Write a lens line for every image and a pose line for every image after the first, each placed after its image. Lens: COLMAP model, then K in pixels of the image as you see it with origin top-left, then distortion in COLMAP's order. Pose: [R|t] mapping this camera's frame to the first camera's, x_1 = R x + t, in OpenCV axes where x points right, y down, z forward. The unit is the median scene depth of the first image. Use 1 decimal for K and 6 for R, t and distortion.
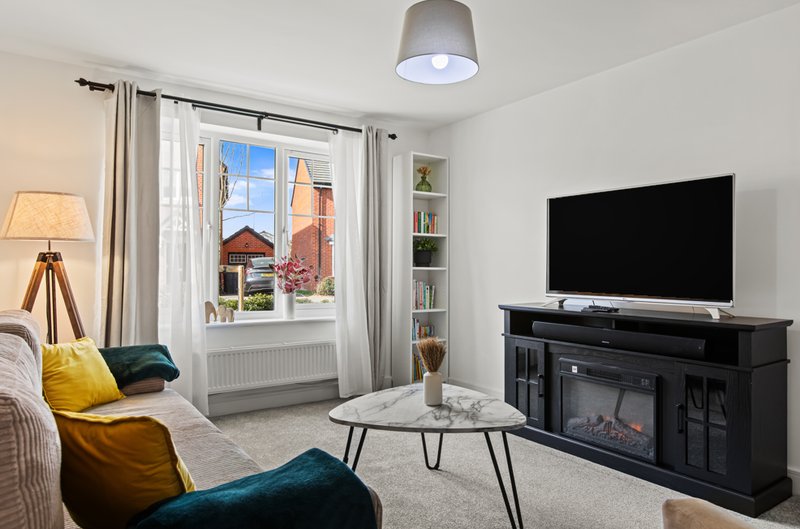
lens RADIAL K [[529.7, 0, 400.0], [0, 529.7, 264.5], [0, 0, 1]] dist [0.003820, 0.001165]
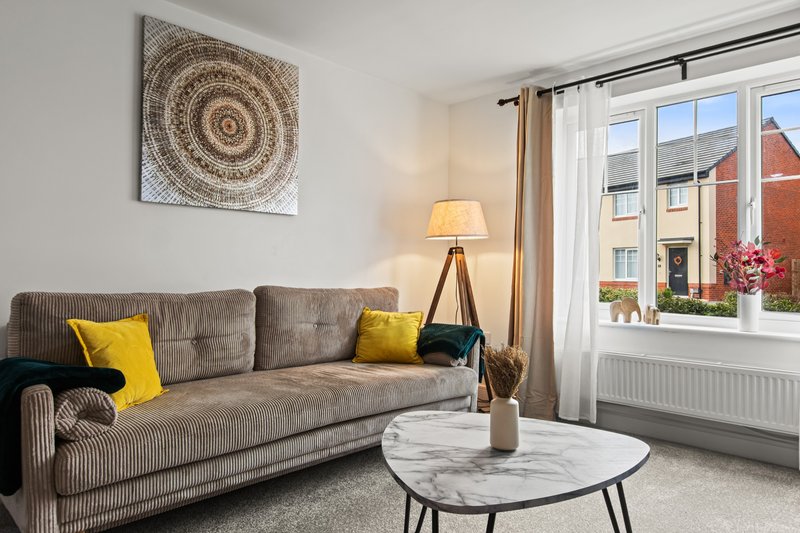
lens RADIAL K [[537.9, 0, 400.8], [0, 537.9, 256.8], [0, 0, 1]] dist [-0.002765, -0.001923]
pose [[0.180545, -0.032136, -0.983042, 0.589836], [0.000267, 0.999468, -0.032624, 0.042444], [0.983567, 0.005628, 0.180457, 0.637050]]
